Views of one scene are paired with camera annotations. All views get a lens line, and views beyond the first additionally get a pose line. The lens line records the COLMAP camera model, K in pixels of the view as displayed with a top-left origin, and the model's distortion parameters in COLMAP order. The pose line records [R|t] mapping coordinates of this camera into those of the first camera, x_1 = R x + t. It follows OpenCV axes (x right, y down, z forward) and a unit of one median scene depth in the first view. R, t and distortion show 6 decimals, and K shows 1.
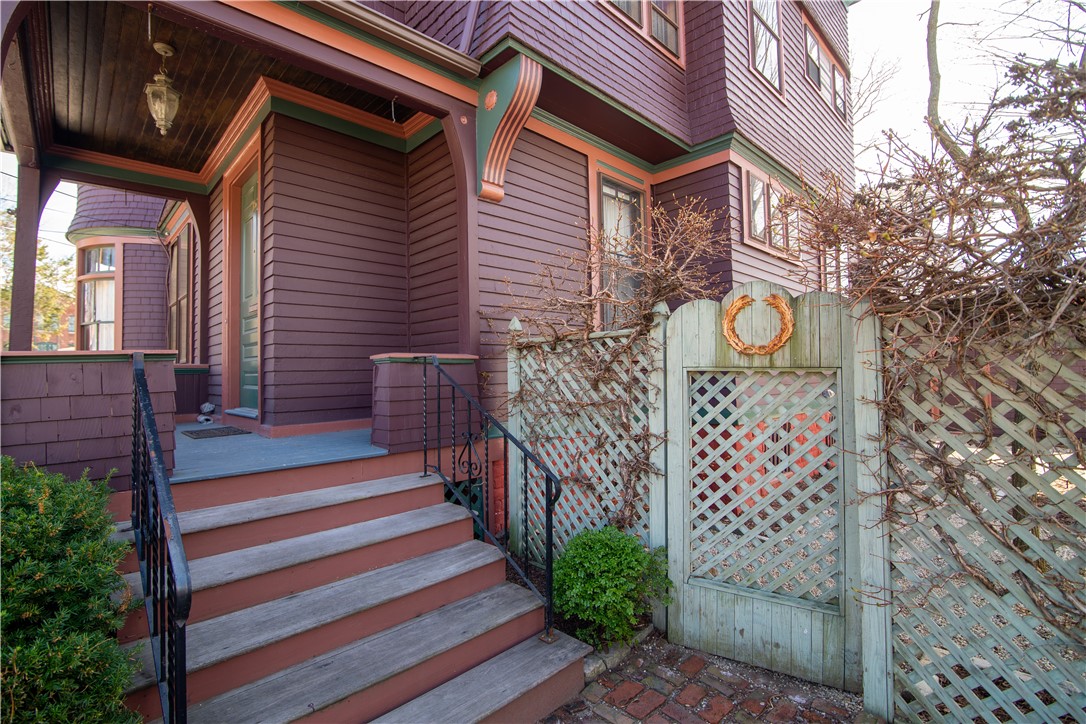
lens RADIAL K [[496.0, 0, 531.5], [0, 496.0, 360.8], [0, 0, 1]] dist [-0.020524, 0.000209]
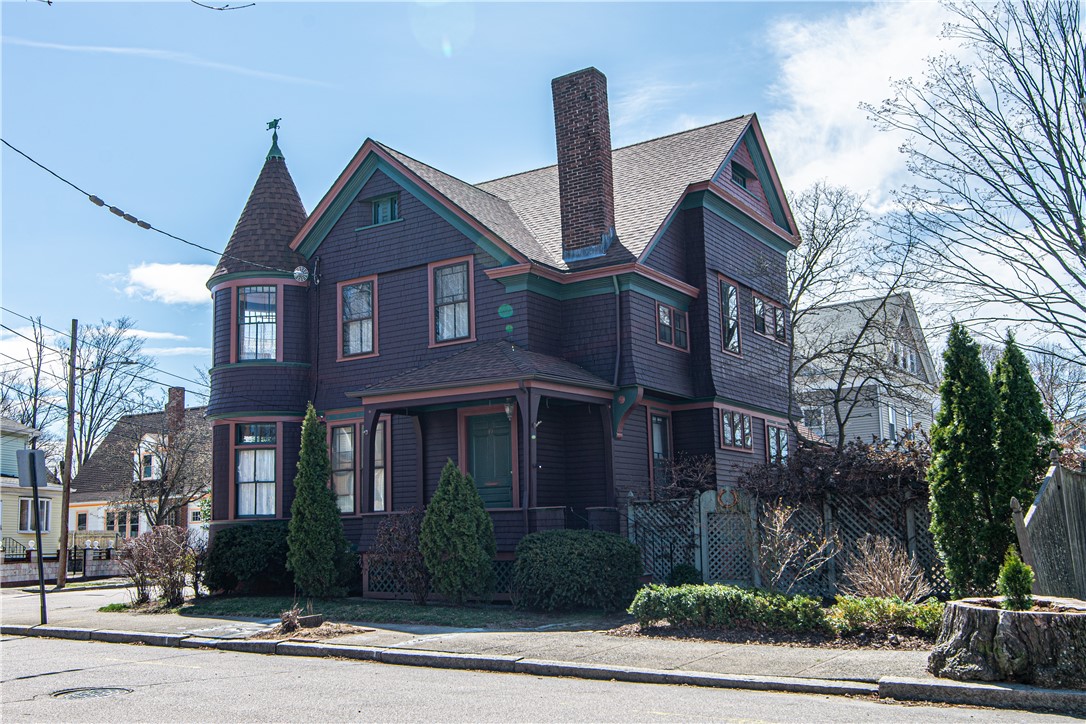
lens RADIAL K [[1006.6, 0, 541.4], [0, 1006.6, 396.7], [0, 0, 1]] dist [0.001461, -0.013488]
pose [[0.971954, 0.025658, 0.233768, -1.775874], [0.002534, 0.992830, -0.119509, 0.040158], [-0.235159, 0.116749, 0.964920, -4.006911]]
